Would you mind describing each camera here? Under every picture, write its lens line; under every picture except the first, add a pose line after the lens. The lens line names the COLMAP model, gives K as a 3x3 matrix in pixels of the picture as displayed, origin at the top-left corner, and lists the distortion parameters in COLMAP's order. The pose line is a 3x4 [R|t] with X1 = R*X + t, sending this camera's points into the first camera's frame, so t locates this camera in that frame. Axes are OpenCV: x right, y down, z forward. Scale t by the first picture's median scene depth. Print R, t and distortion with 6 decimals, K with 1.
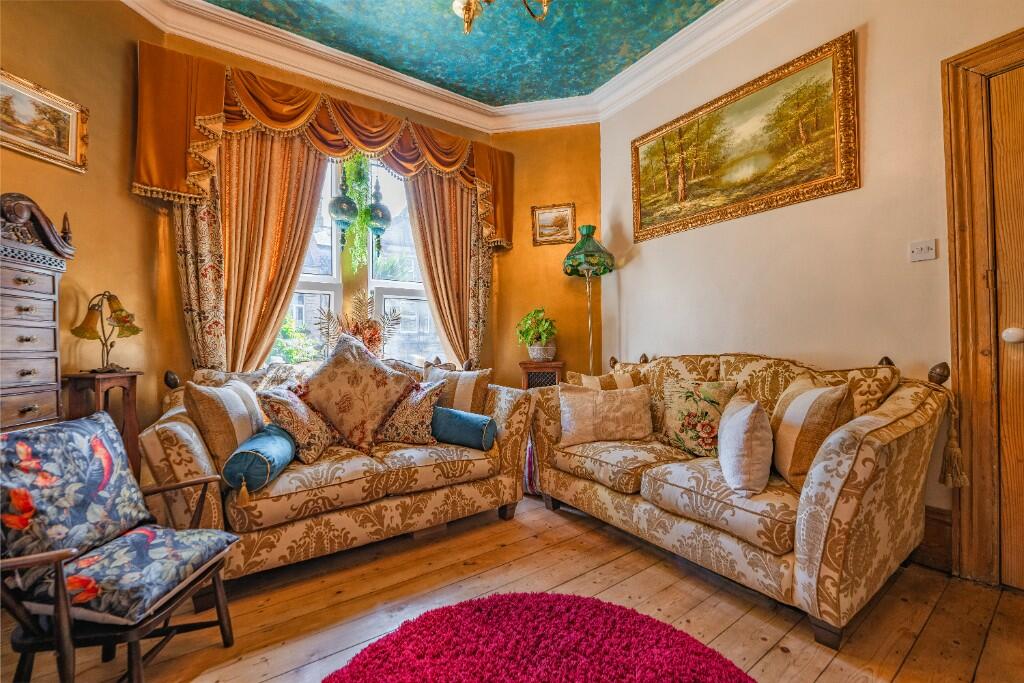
lens RADIAL K [[419.6, 0, 508.4], [0, 419.6, 342.0], [0, 0, 1]] dist [-0.000973, -0.000162]
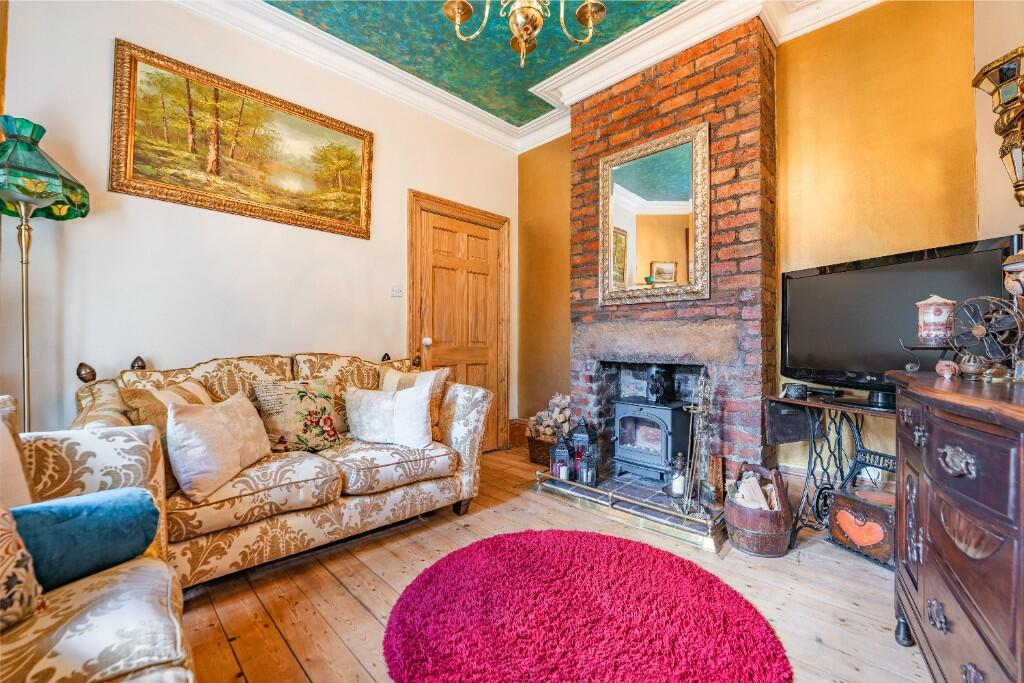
lens RADIAL K [[419.6, 0, 507.7], [0, 419.6, 344.4], [0, 0, 1]] dist [-0.000973, -0.000162]
pose [[-0.158612, 0.009208, 0.987298, -0.651084], [-0.008710, 0.999905, -0.010725, 0.012883], [-0.987303, -0.010300, -0.158516, 0.694186]]
